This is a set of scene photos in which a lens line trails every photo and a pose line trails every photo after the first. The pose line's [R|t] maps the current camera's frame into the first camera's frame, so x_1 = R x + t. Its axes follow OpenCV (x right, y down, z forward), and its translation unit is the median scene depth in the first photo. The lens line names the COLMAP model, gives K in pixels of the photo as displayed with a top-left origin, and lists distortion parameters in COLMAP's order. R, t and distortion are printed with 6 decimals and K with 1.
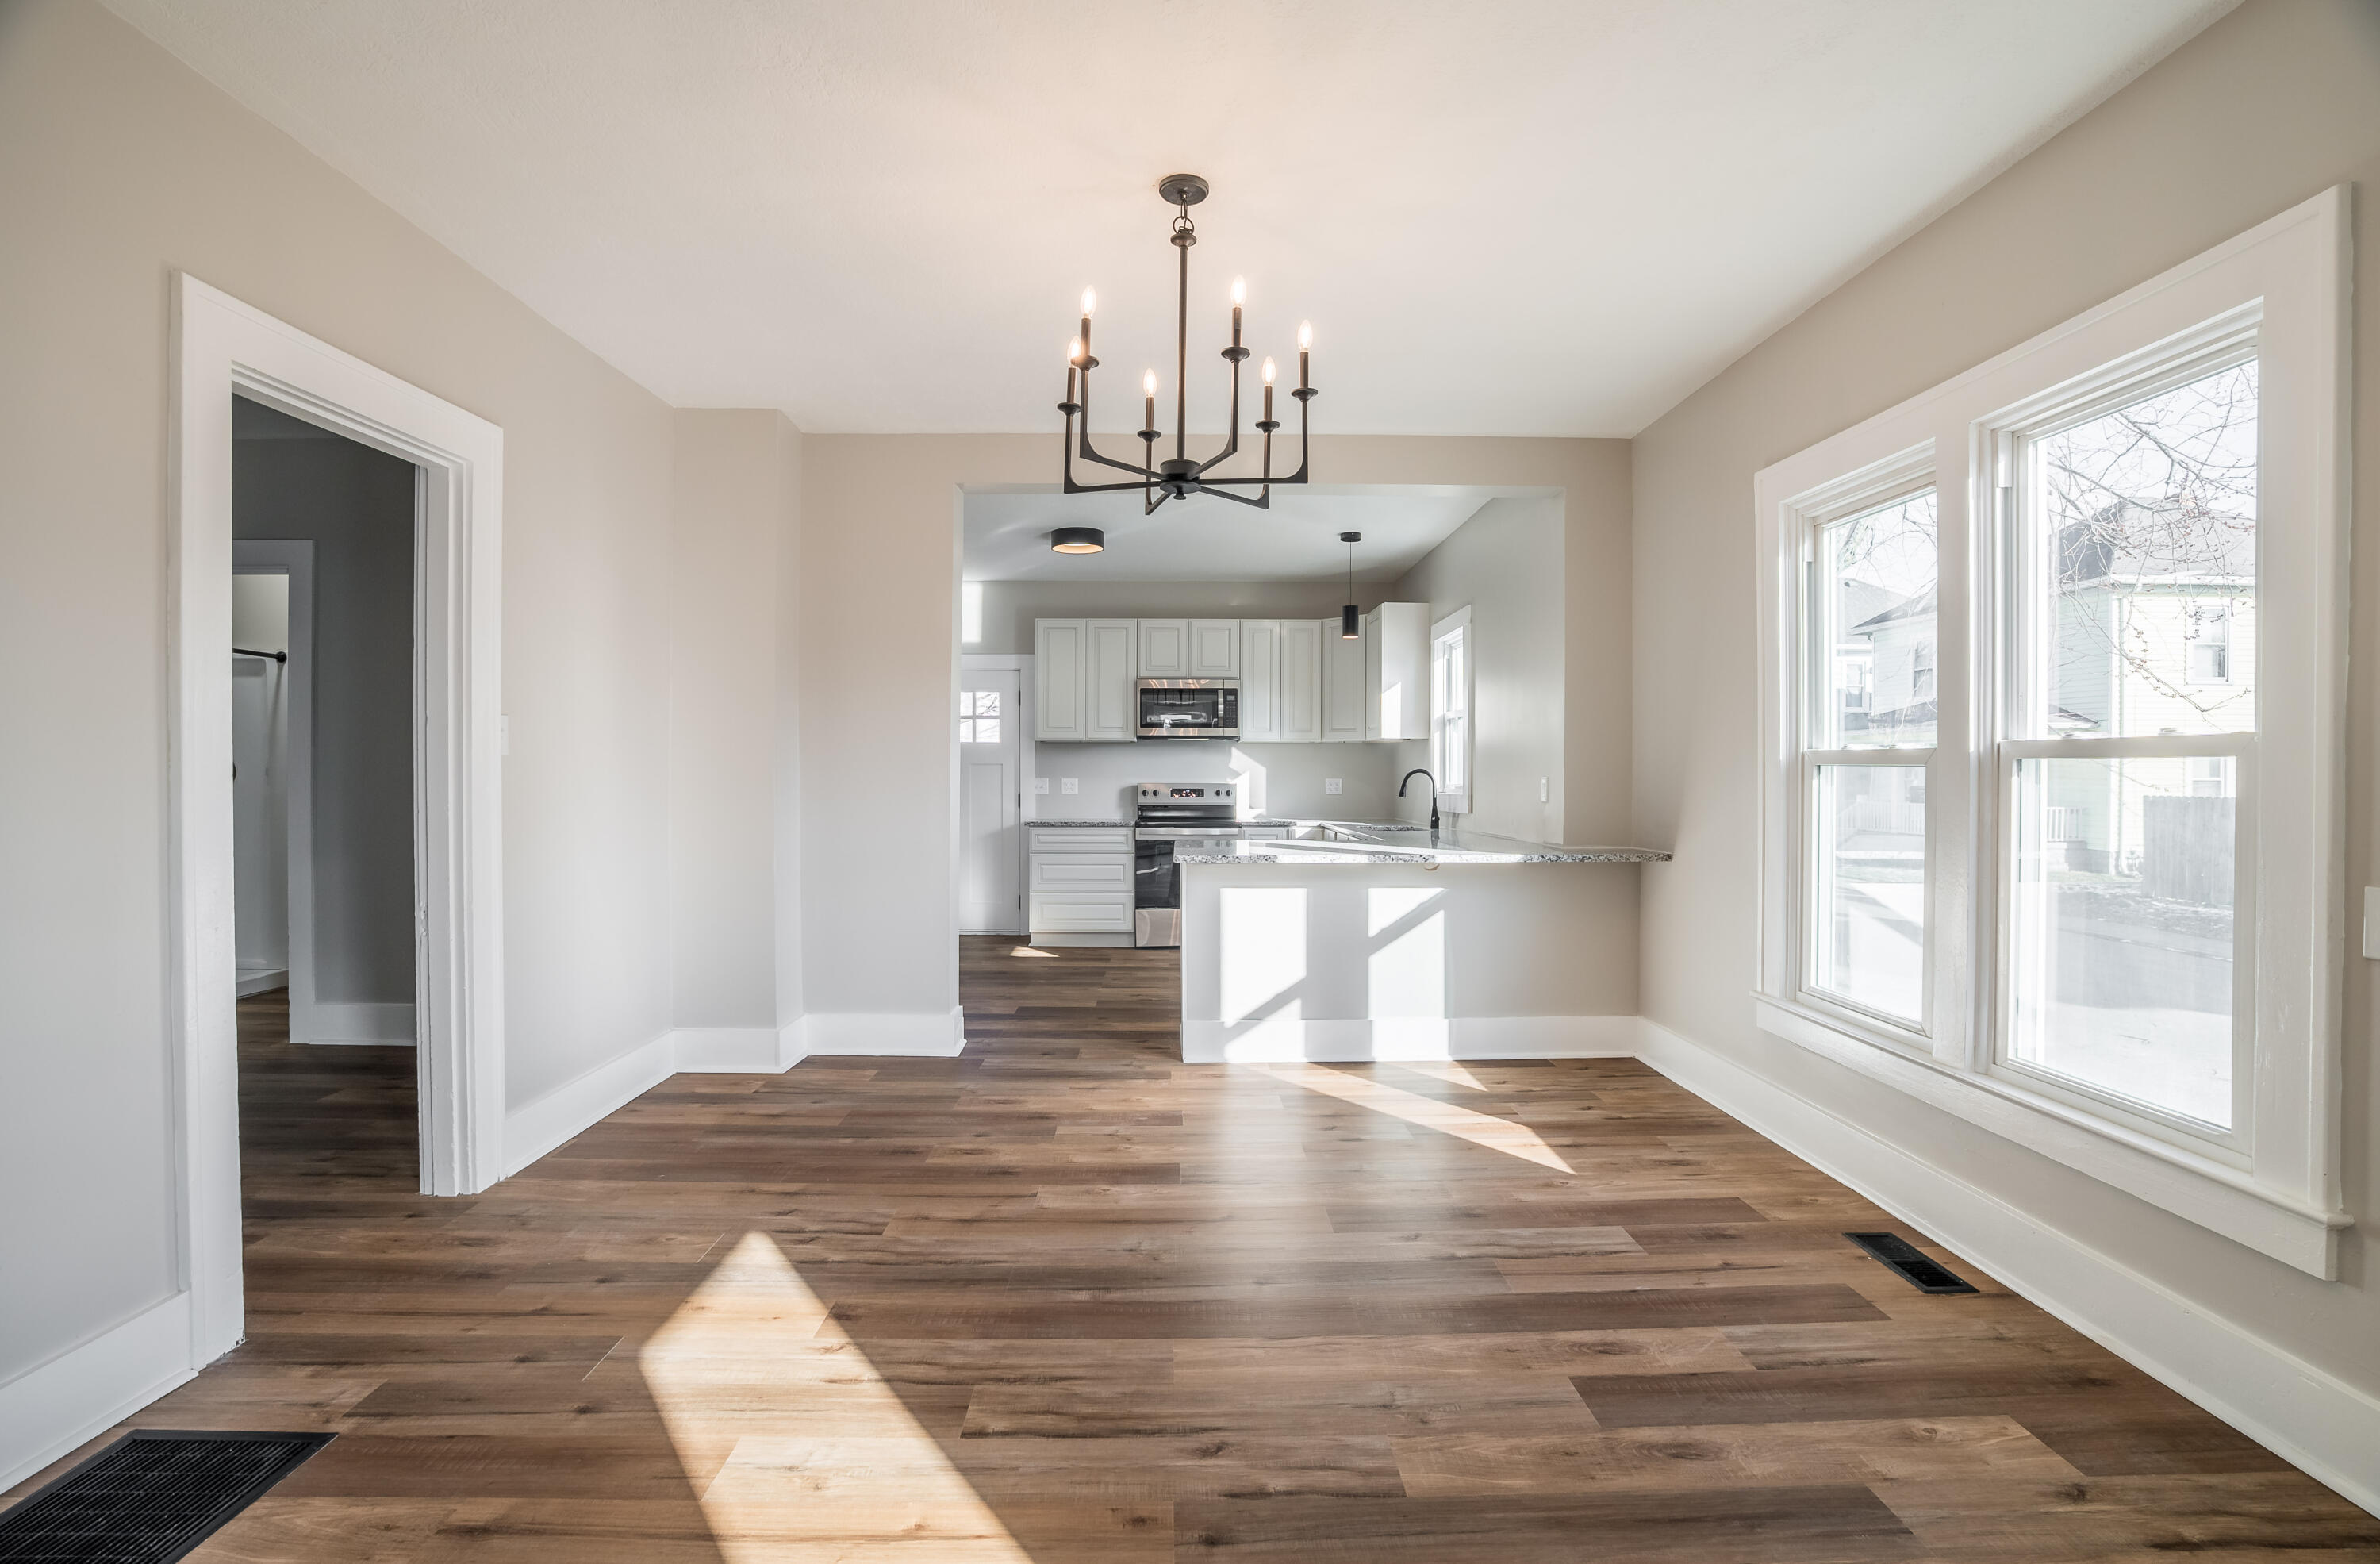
lens RADIAL K [[1140.6, 0, 1190.0], [0, 1140.6, 782.0], [0, 0, 1]] dist [-0.041988, 0.000617]
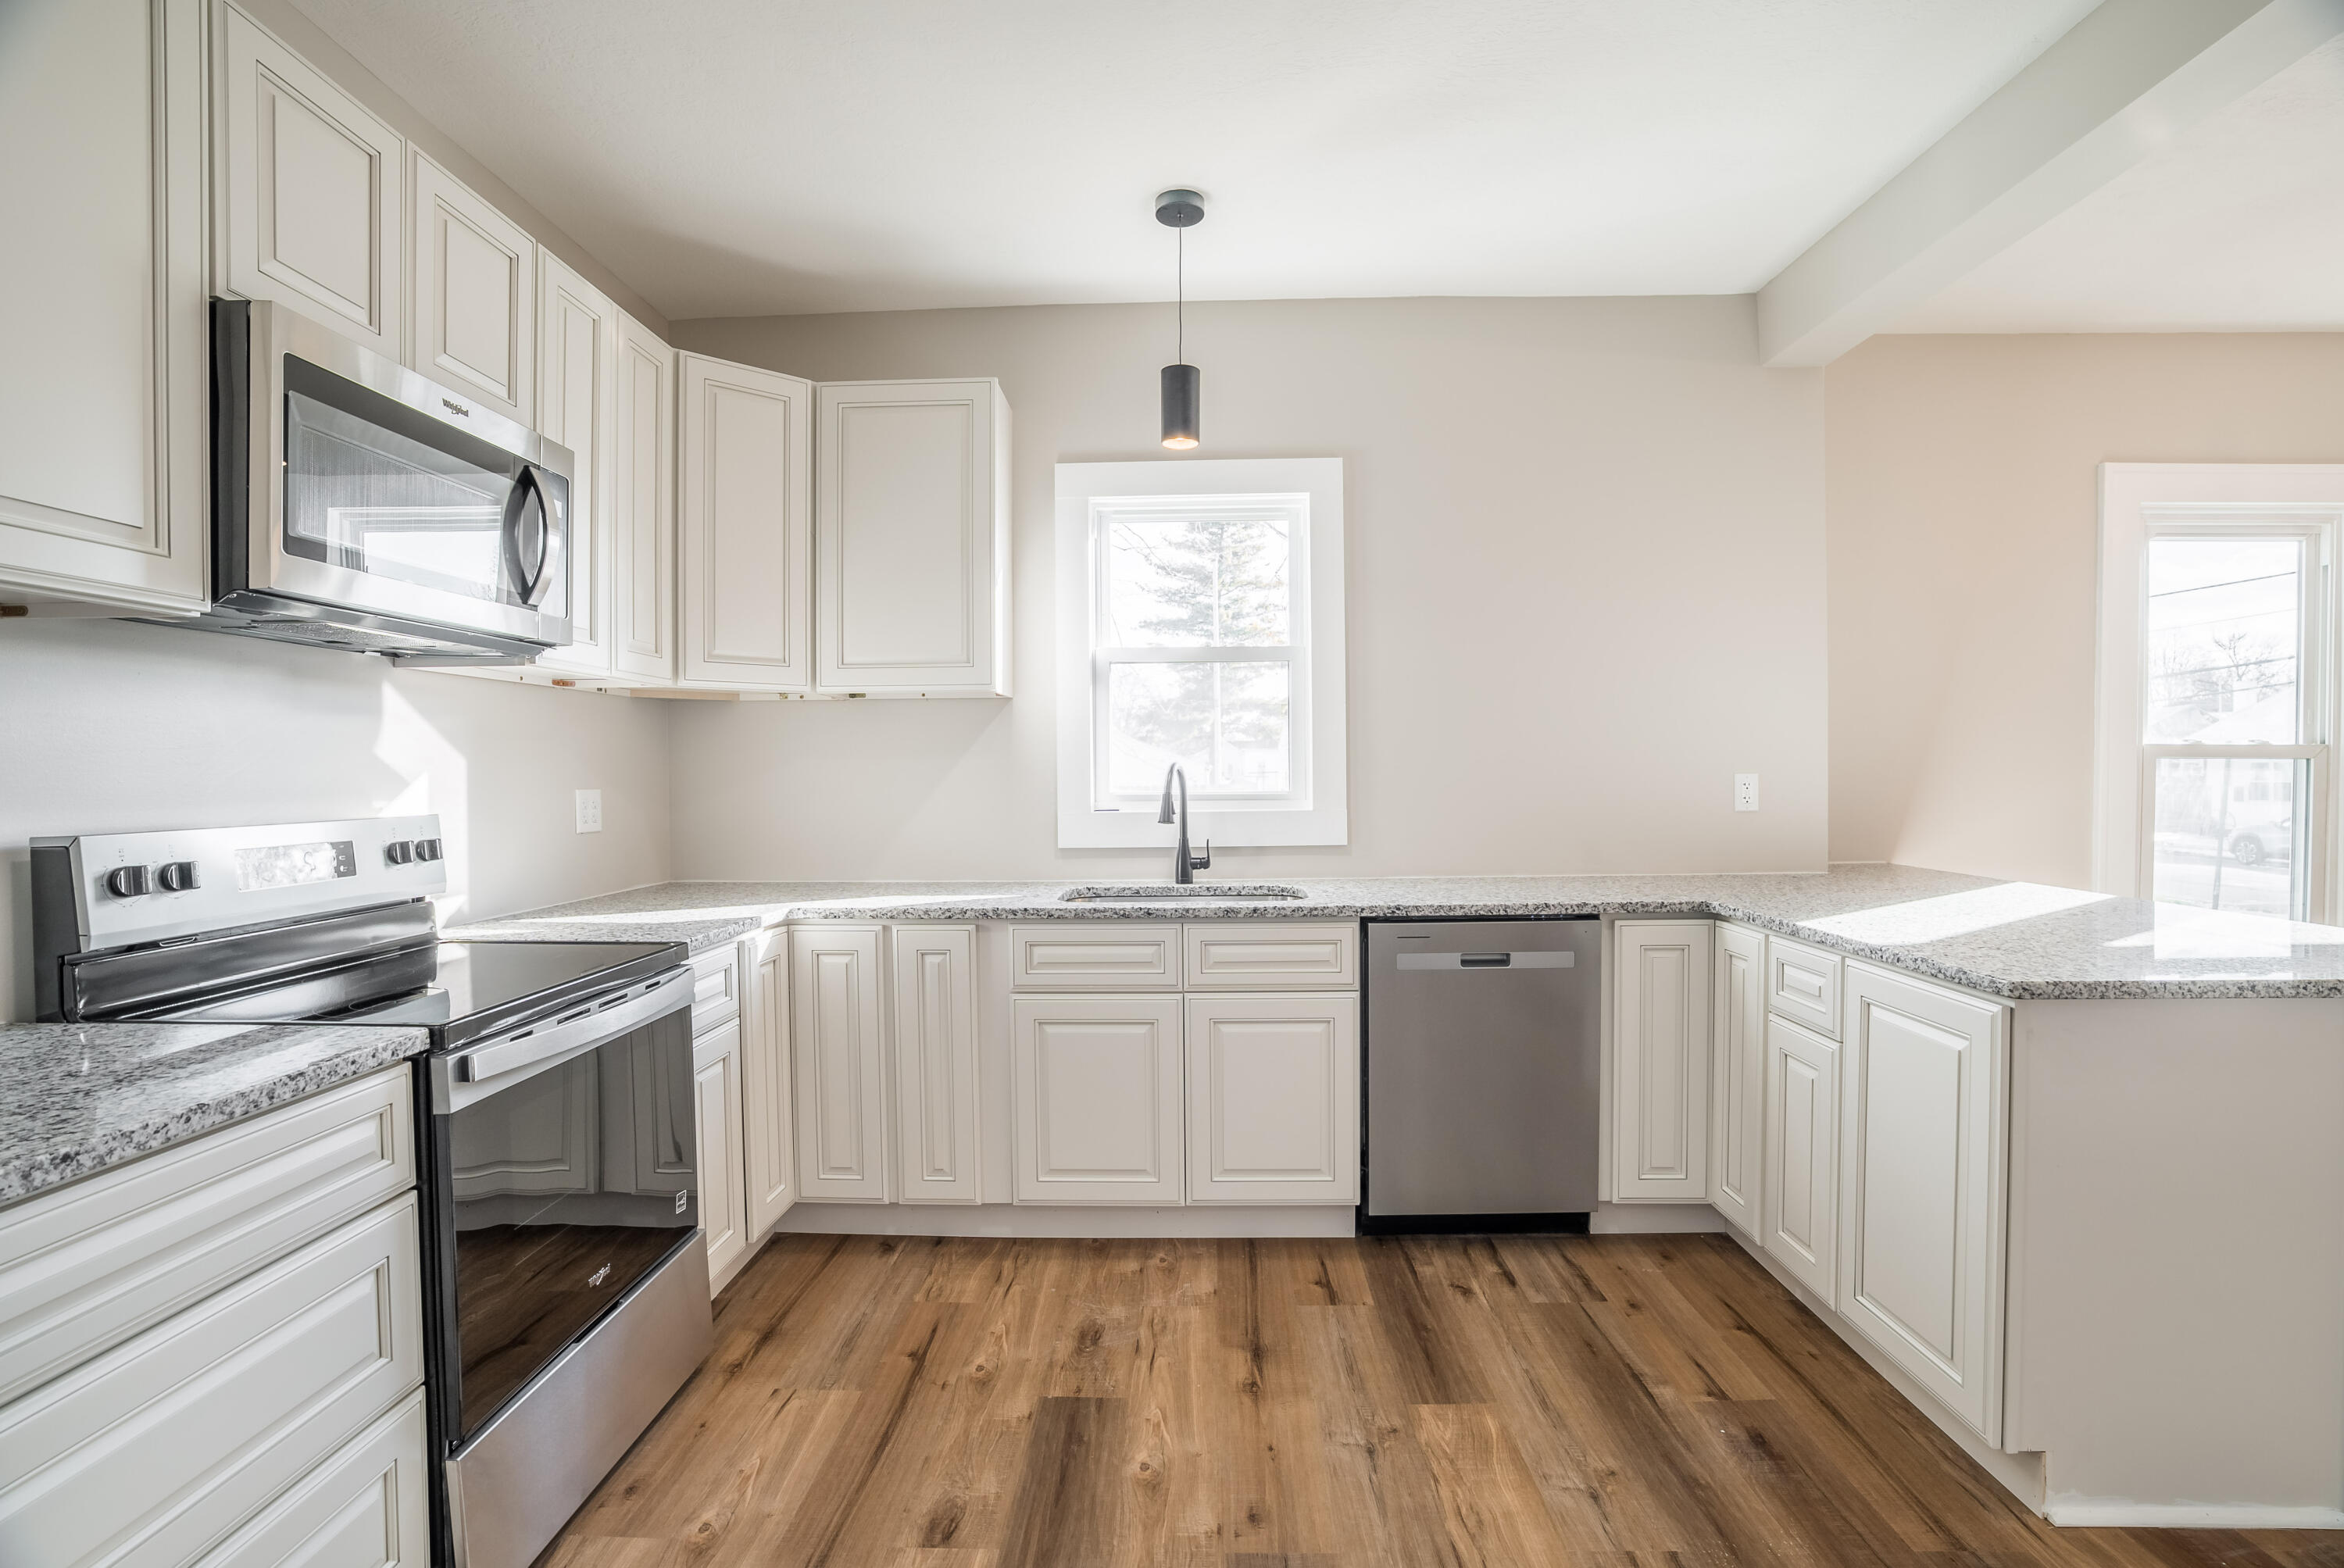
lens RADIAL K [[1103.1, 0, 1172.0], [0, 1103.1, 784.0], [0, 0, 1]] dist [-0.035076, 0.000101]
pose [[0.052878, -0.013041, 0.998516, -0.220090], [0.016059, 0.999797, 0.012207, -0.006909], [-0.998472, 0.015390, 0.053076, 0.825856]]
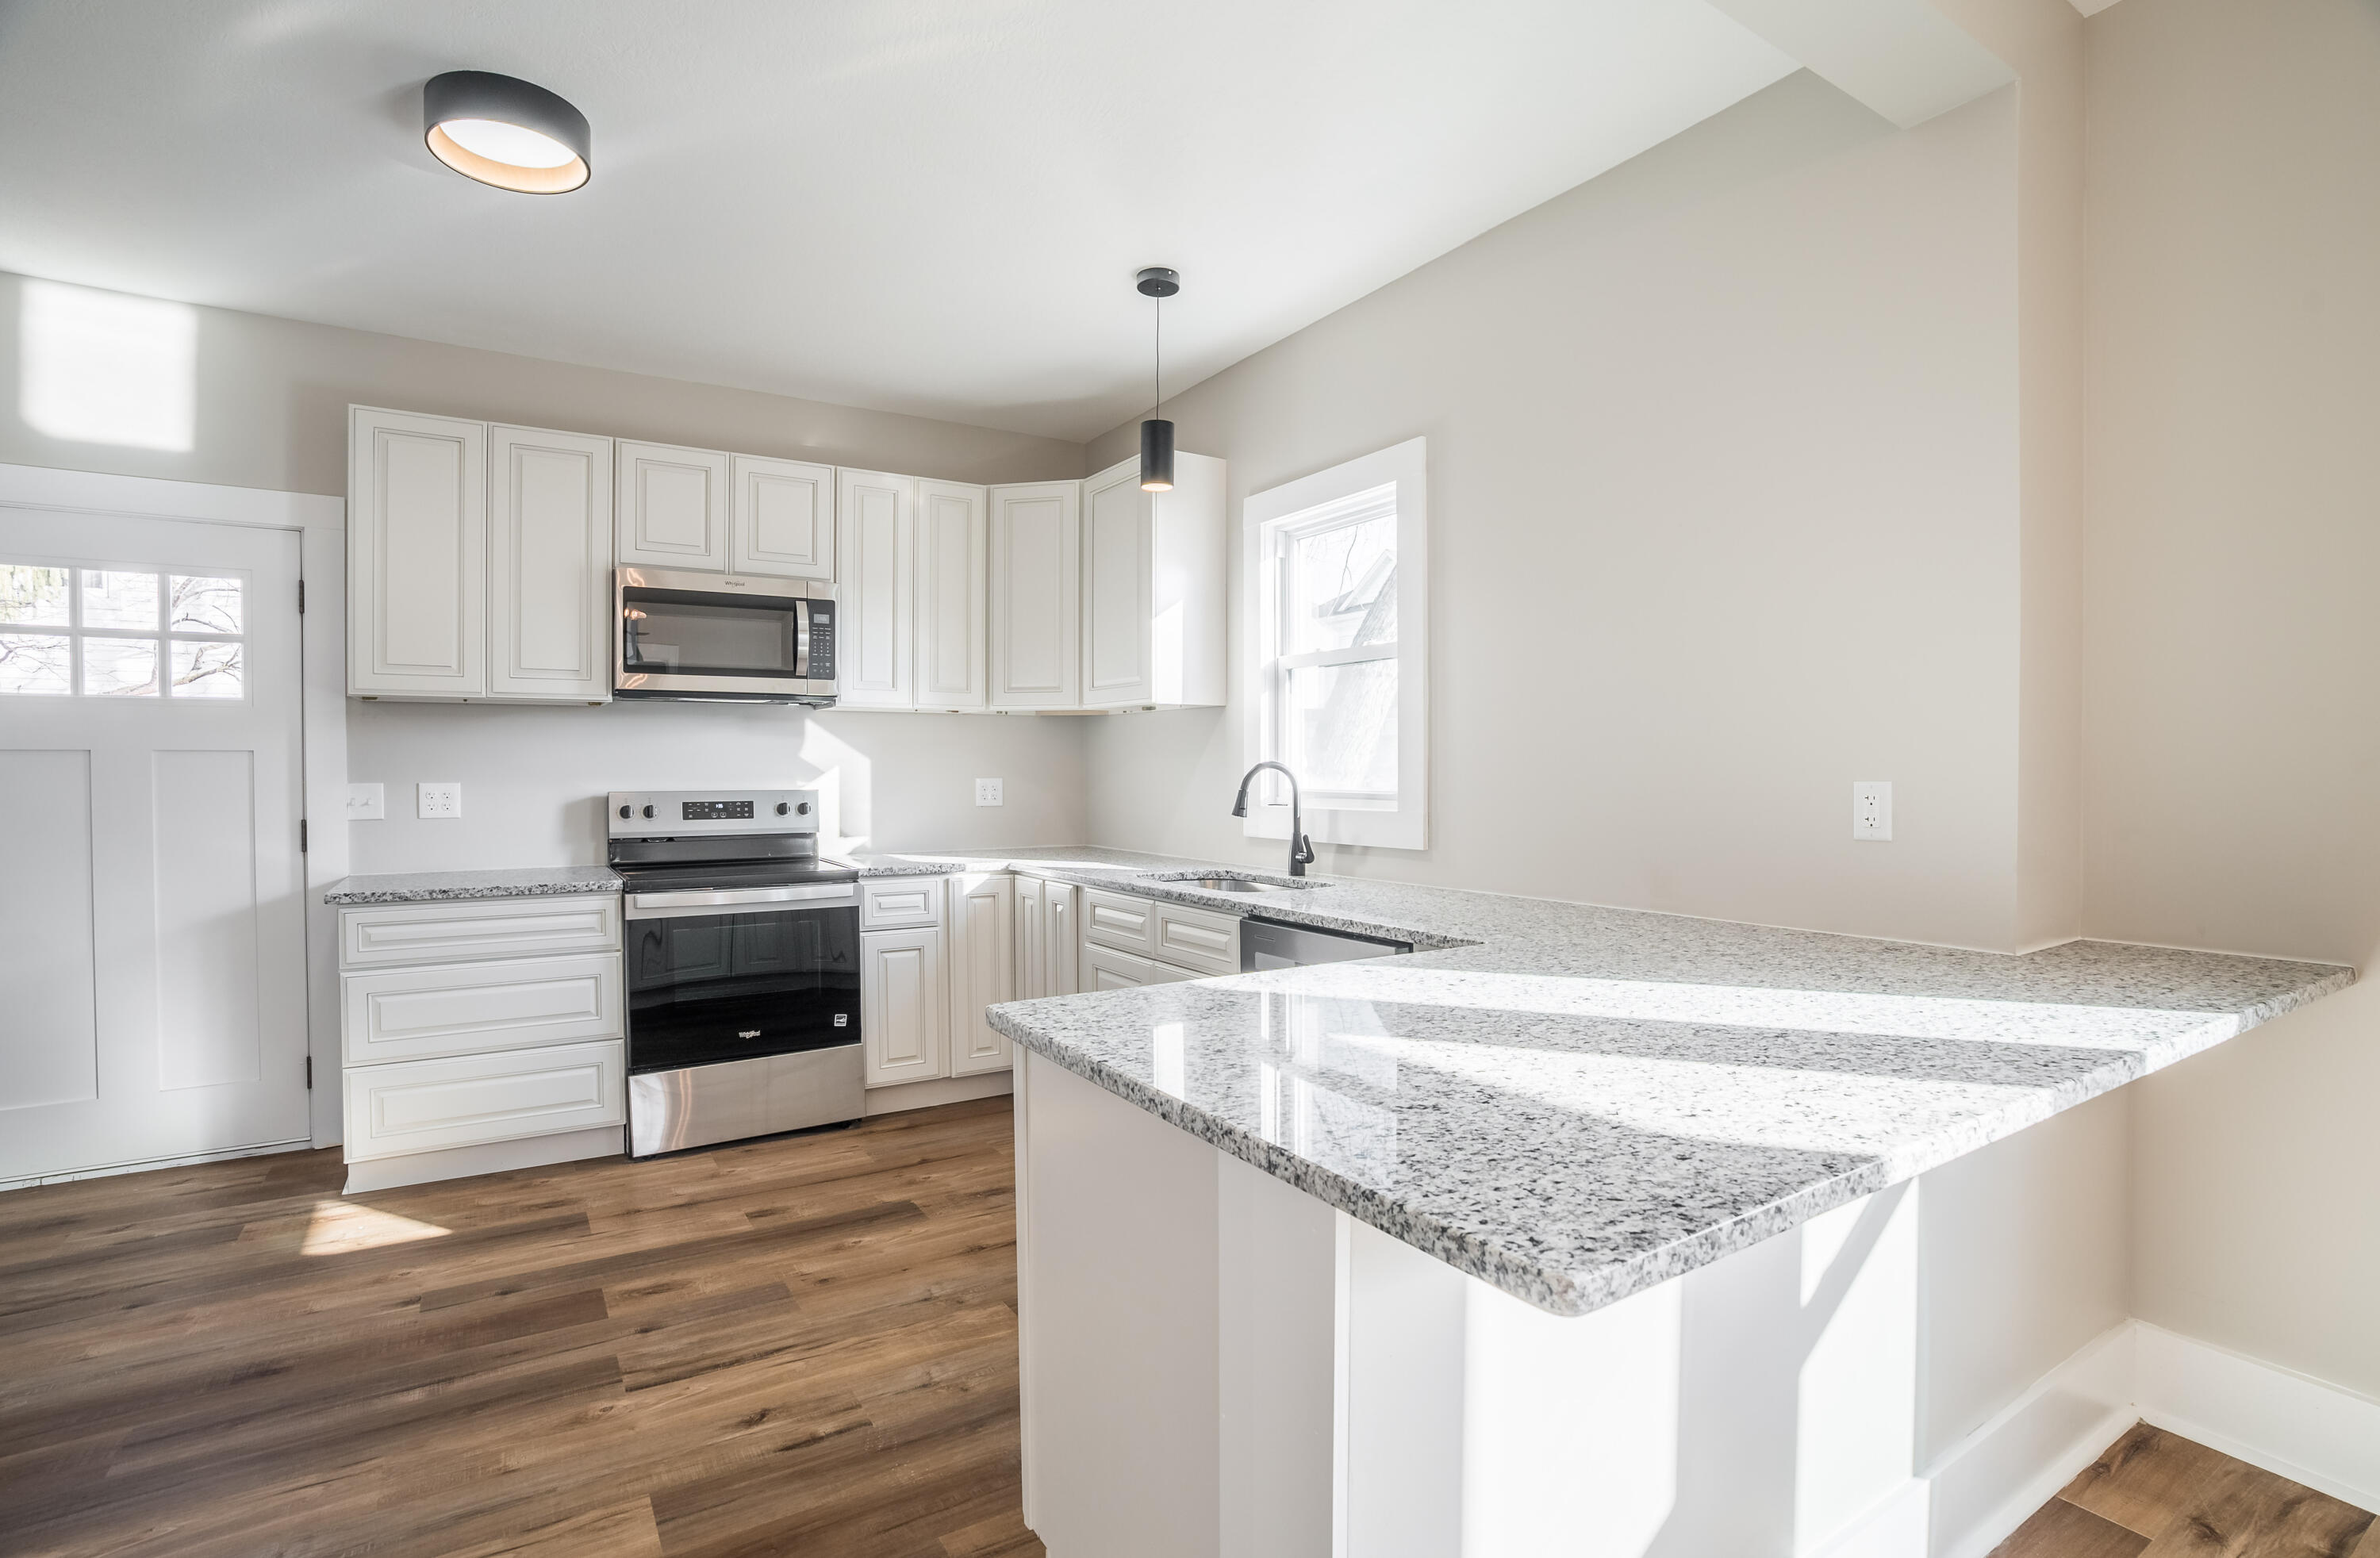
lens RADIAL K [[1140.4, 0, 1190.0], [0, 1140.4, 779.0], [0, 0, 1]] dist [-0.041988, 0.000617]
pose [[0.857351, -0.007700, 0.514675, -0.081031], [0.005893, 0.999969, 0.005143, -0.005266], [-0.514699, -0.001376, 0.857370, 0.486045]]
